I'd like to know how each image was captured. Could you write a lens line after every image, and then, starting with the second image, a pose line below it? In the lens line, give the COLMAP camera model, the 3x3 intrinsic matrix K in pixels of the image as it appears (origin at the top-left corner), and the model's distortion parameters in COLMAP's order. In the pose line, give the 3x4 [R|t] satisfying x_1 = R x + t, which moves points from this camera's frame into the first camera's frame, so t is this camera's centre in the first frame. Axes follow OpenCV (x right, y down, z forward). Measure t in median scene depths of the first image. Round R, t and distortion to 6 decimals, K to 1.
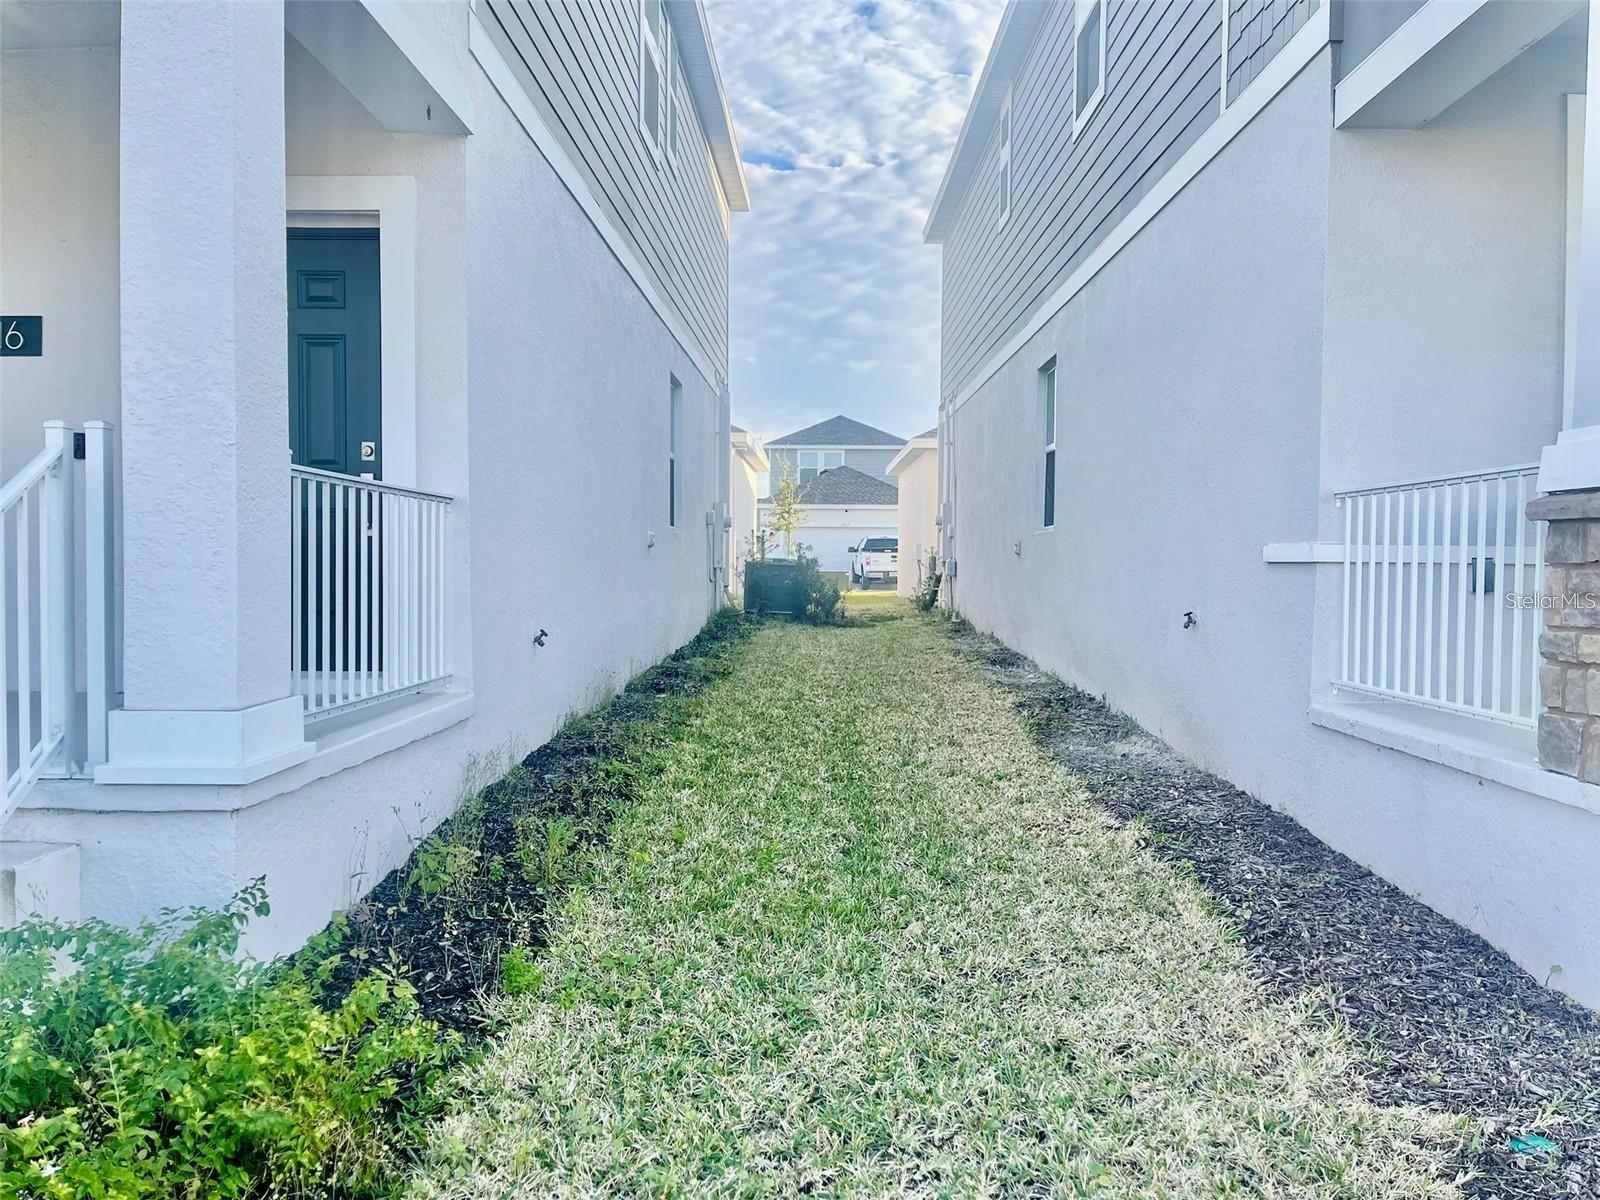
lens RADIAL K [[1222.3, 0, 800.0], [0, 1222.3, 600.0], [0, 0, 1]] dist [0.006243, 0.003810]
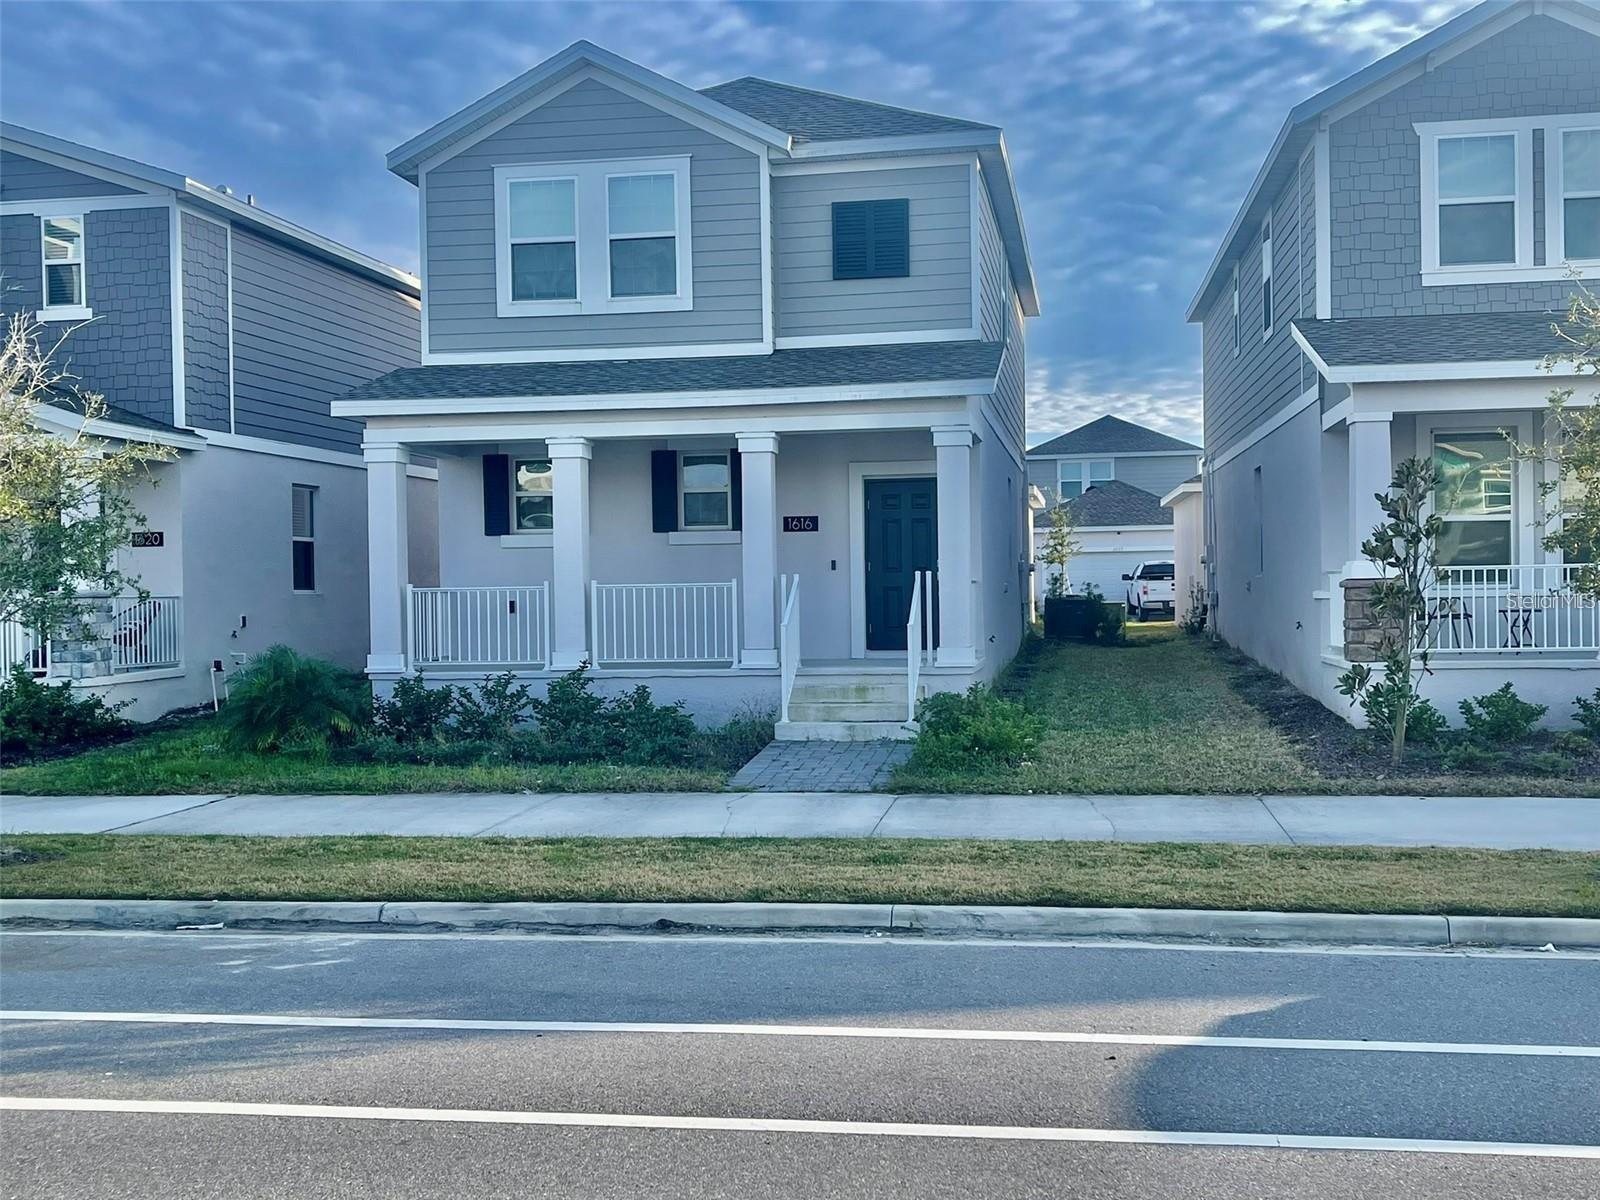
lens RADIAL K [[1762.0, 0, 800.0], [0, 1762.0, 600.0], [0, 0, 1]] dist [0.115897, -0.281904]
pose [[0.990187, -0.024015, -0.137673, -0.043437], [0.020445, 0.999419, -0.027282, 0.015263], [0.138248, 0.024200, 0.990102, -0.838551]]
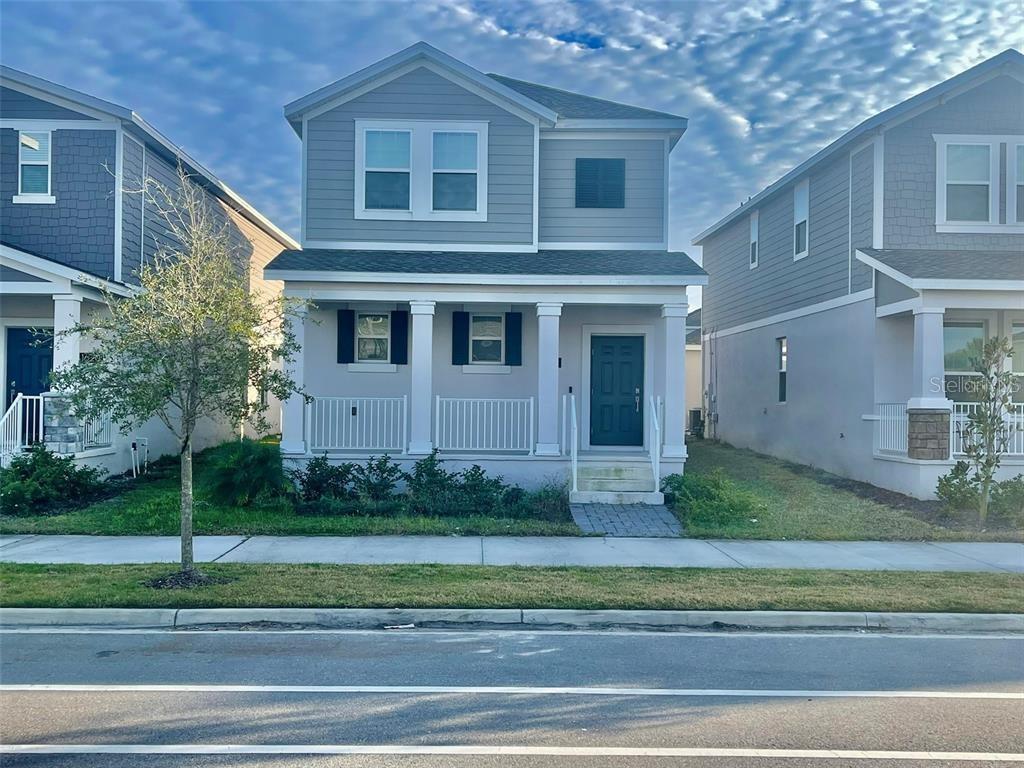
lens RADIAL K [[1127.7, 0, 512.0], [0, 1127.7, 384.0], [0, 0, 1]] dist [0.115897, -0.281904]
pose [[0.999119, 0.003923, 0.041786, -0.287922], [-0.001809, 0.998722, -0.050518, 0.013522], [-0.041930, 0.050398, 0.997849, -0.836080]]
